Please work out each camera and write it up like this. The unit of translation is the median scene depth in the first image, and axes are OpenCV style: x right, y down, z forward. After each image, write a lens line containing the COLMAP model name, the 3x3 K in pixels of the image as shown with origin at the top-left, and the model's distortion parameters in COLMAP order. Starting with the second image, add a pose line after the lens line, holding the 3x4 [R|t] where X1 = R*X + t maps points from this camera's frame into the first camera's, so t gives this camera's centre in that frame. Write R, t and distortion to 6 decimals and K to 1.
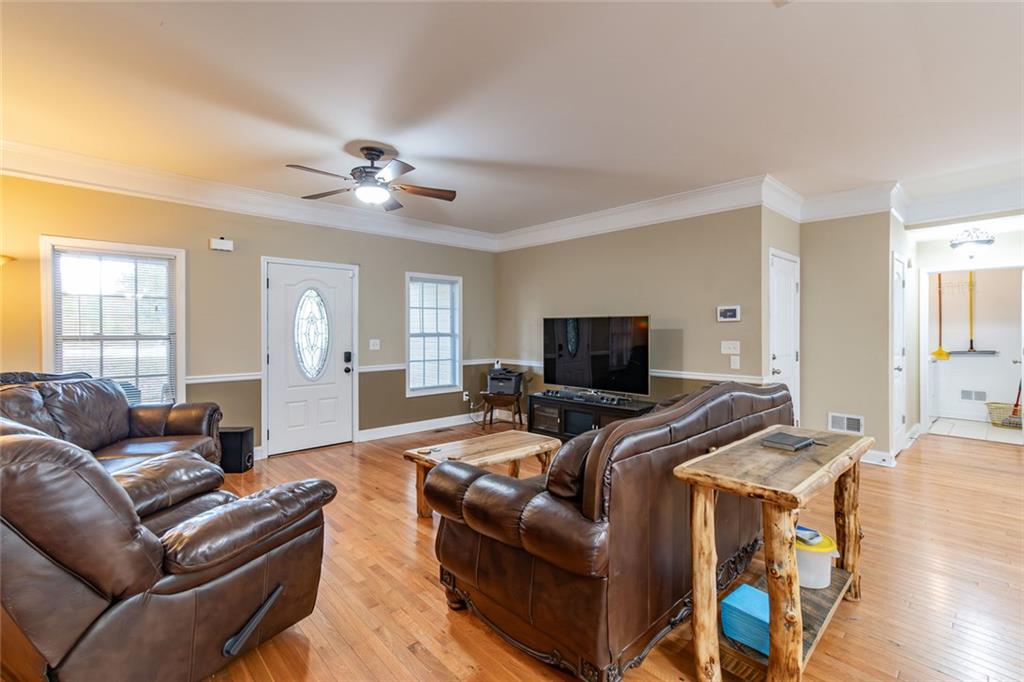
lens RADIAL K [[459.5, 0, 478.0], [0, 459.5, 328.0], [0, 0, 1]] dist [-0.000876, 0.000033]
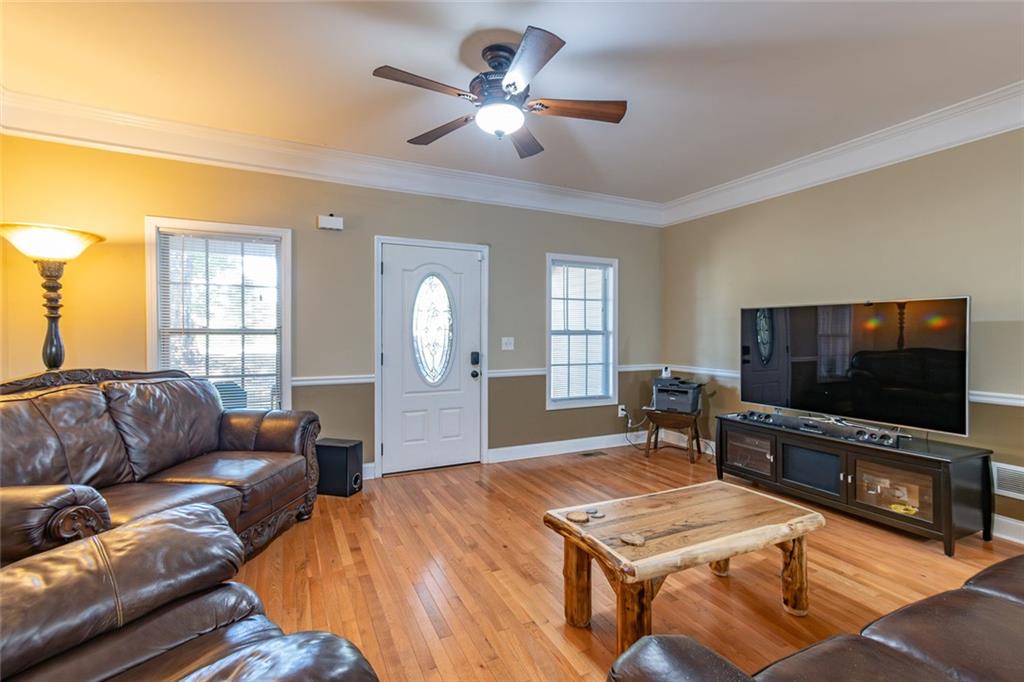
lens RADIAL K [[449.5, 0, 499.5], [0, 449.5, 329.0], [0, 0, 1]] dist [0.012870, 0.000233]
pose [[0.967085, 0.002934, -0.254436, -0.039555], [-0.004058, 0.999984, -0.003895, 0.014489], [0.254421, 0.004800, 0.967082, 0.240009]]
